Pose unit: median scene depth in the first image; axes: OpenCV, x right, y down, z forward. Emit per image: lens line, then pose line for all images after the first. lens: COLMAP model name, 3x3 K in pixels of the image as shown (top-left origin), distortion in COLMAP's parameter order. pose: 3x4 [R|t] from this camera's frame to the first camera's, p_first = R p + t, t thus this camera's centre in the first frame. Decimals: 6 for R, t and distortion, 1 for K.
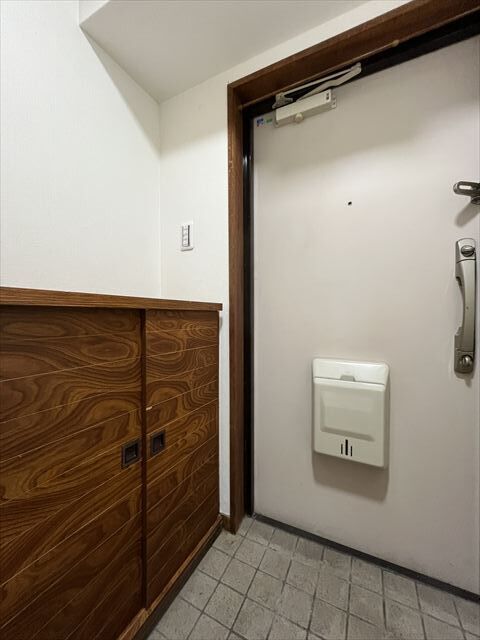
lens RADIAL K [[257.8, 0, 240.0], [0, 257.8, 319.9], [0, 0, 1]] dist [0.000291, 0.000331]
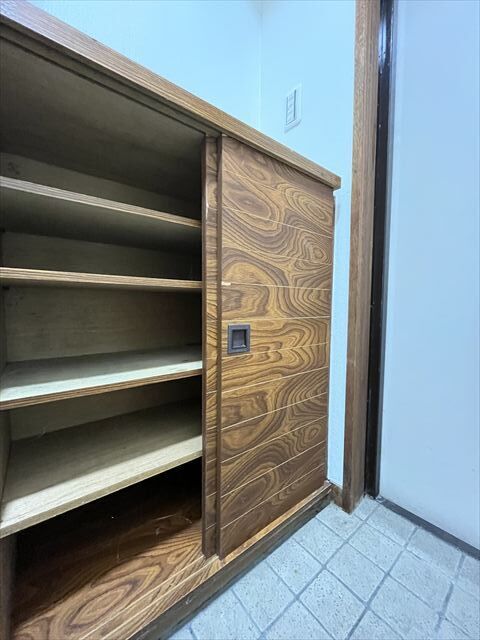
lens RADIAL K [[257.8, 0, 240.5], [0, 257.8, 319.7], [0, 0, 1]] dist [0.000291, 0.000331]
pose [[0.912604, 0.032872, -0.407521, -0.025506], [-0.014326, 0.998721, 0.048479, 0.325639], [0.408593, -0.038404, 0.911908, 0.305845]]
